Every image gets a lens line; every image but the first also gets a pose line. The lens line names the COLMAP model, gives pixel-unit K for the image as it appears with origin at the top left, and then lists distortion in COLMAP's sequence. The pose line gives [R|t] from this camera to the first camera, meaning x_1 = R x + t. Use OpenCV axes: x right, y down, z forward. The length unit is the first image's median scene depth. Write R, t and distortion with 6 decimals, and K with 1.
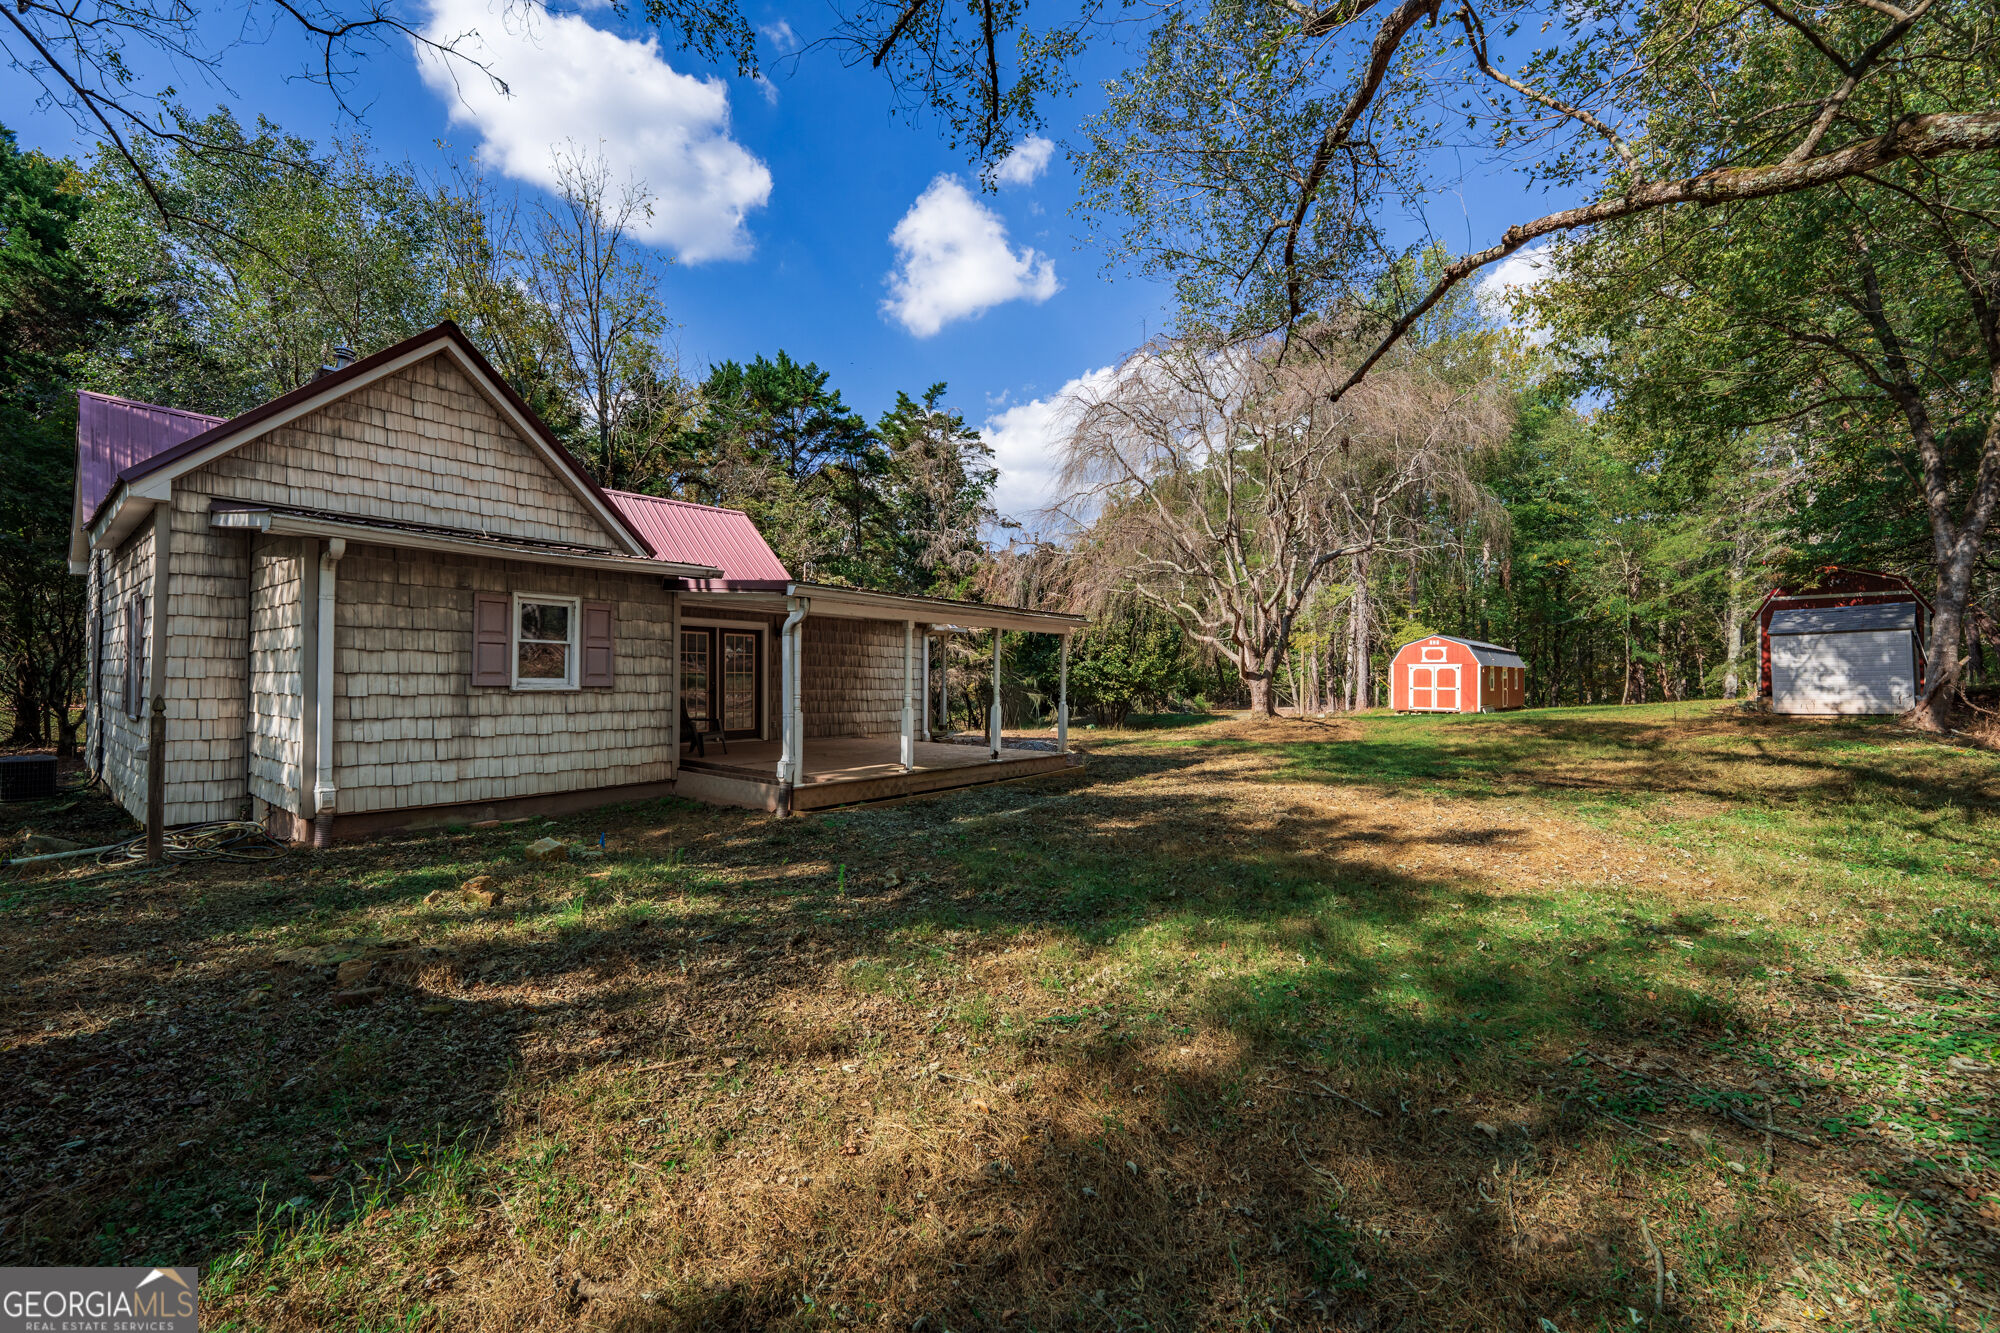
lens RADIAL K [[813.4, 0, 998.1], [0, 813.4, 664.4], [0, 0, 1]] dist [0.000184, -0.000015]
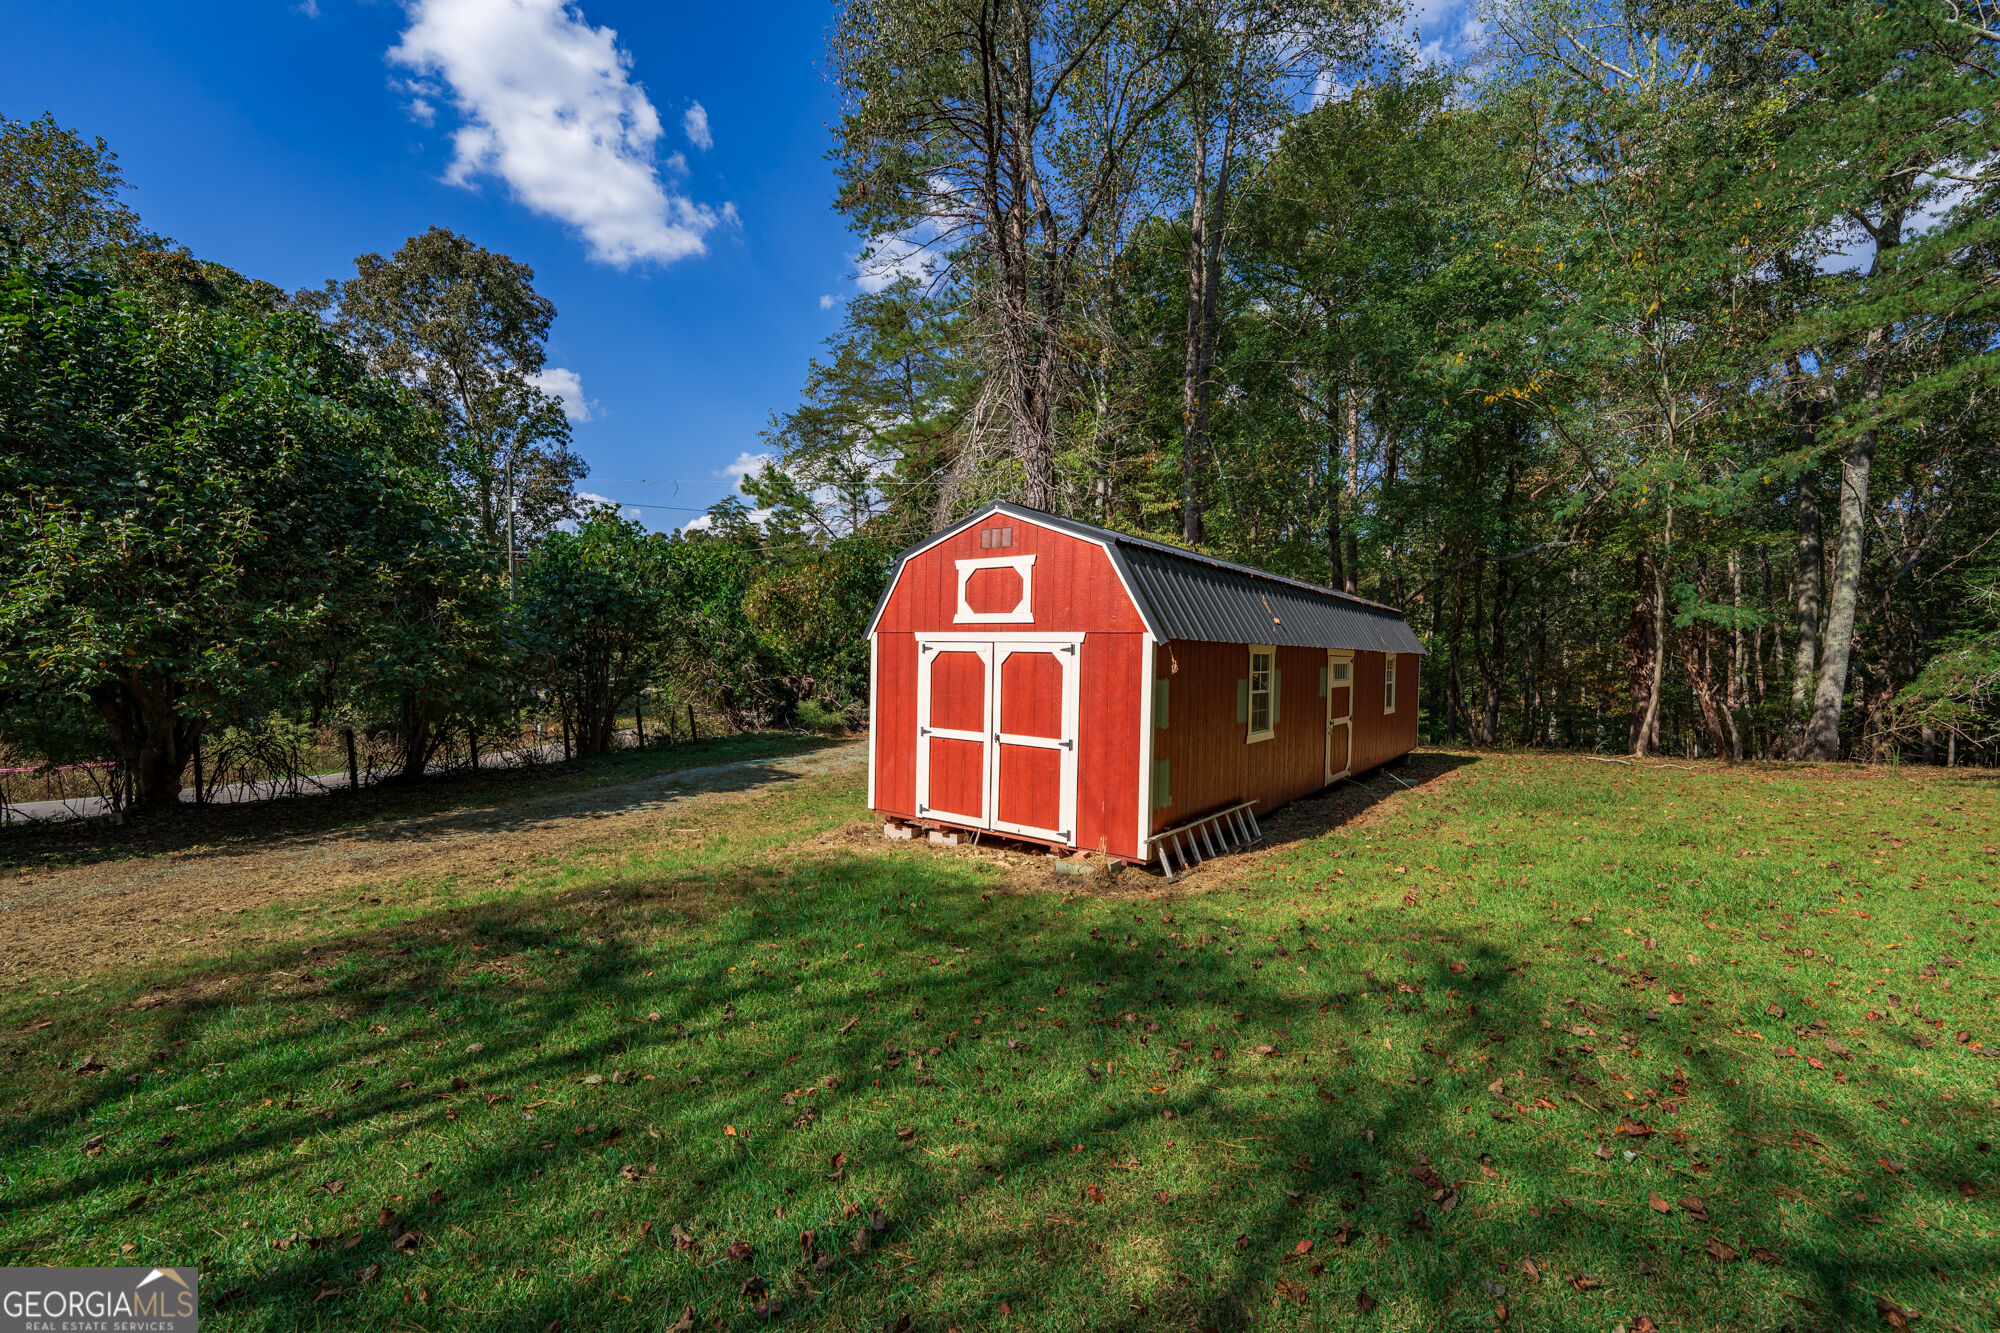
lens RADIAL K [[814.3, 0, 999.8], [0, 814.3, 666.7], [0, 0, 1]] dist [-0.000032, -0.000811]
pose [[0.997523, 0.016918, 0.068274, 0.525085], [-0.018654, 0.999517, 0.024872, 0.003856], [-0.067821, -0.026084, 0.997357, 0.773546]]
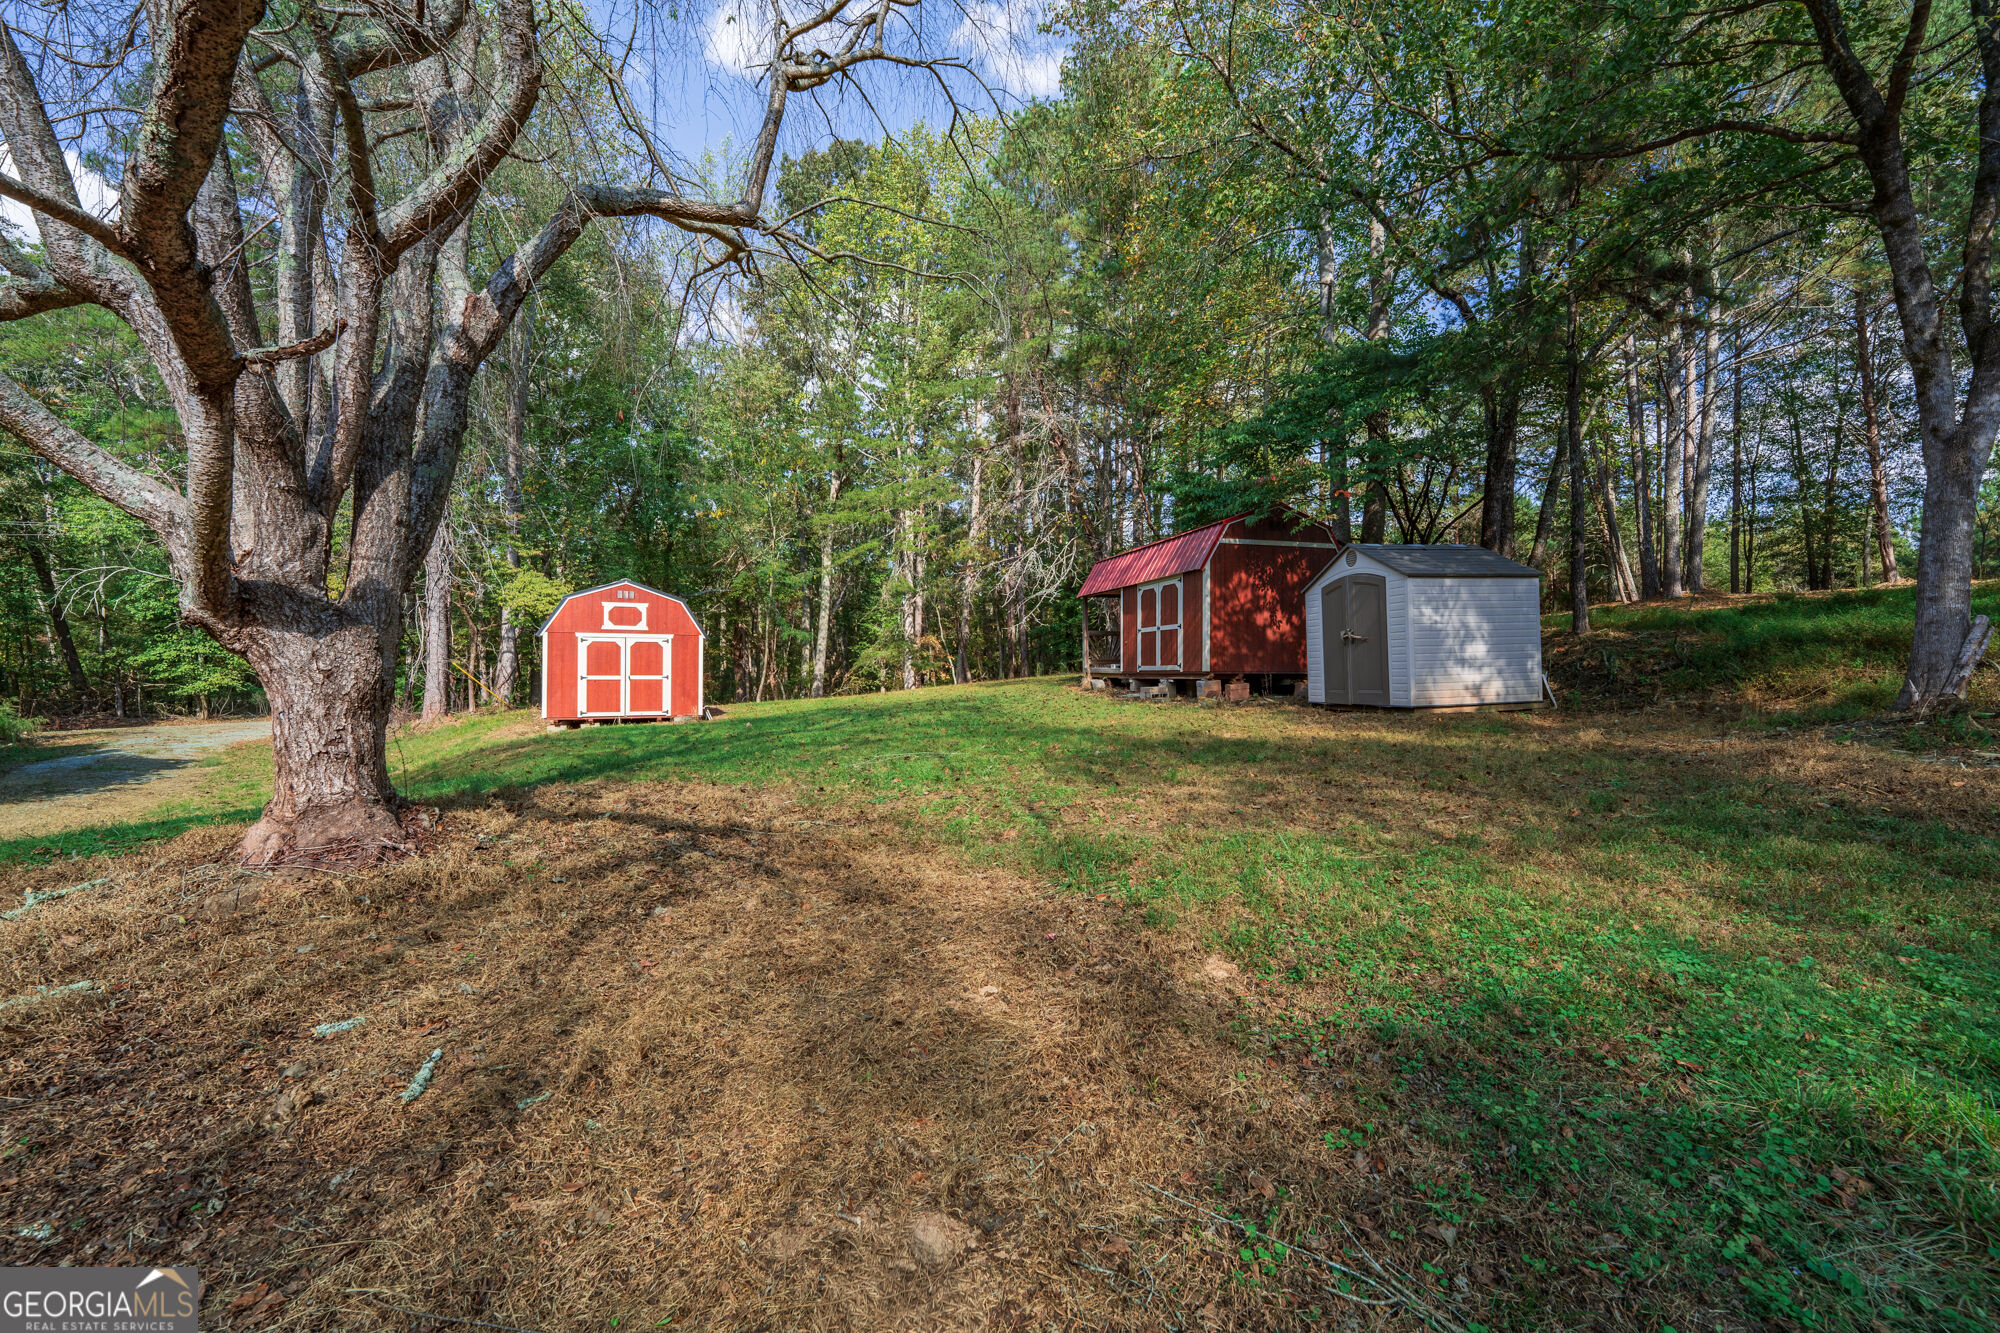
lens RADIAL K [[814.3, 0, 997.2], [0, 814.3, 669.1], [0, 0, 1]] dist [-0.000032, -0.000811]
pose [[0.442048, -0.003644, 0.896984, 0.151211], [-0.010056, 0.999909, 0.009018, 0.016518], [-0.896935, -0.013006, 0.441971, 0.530138]]
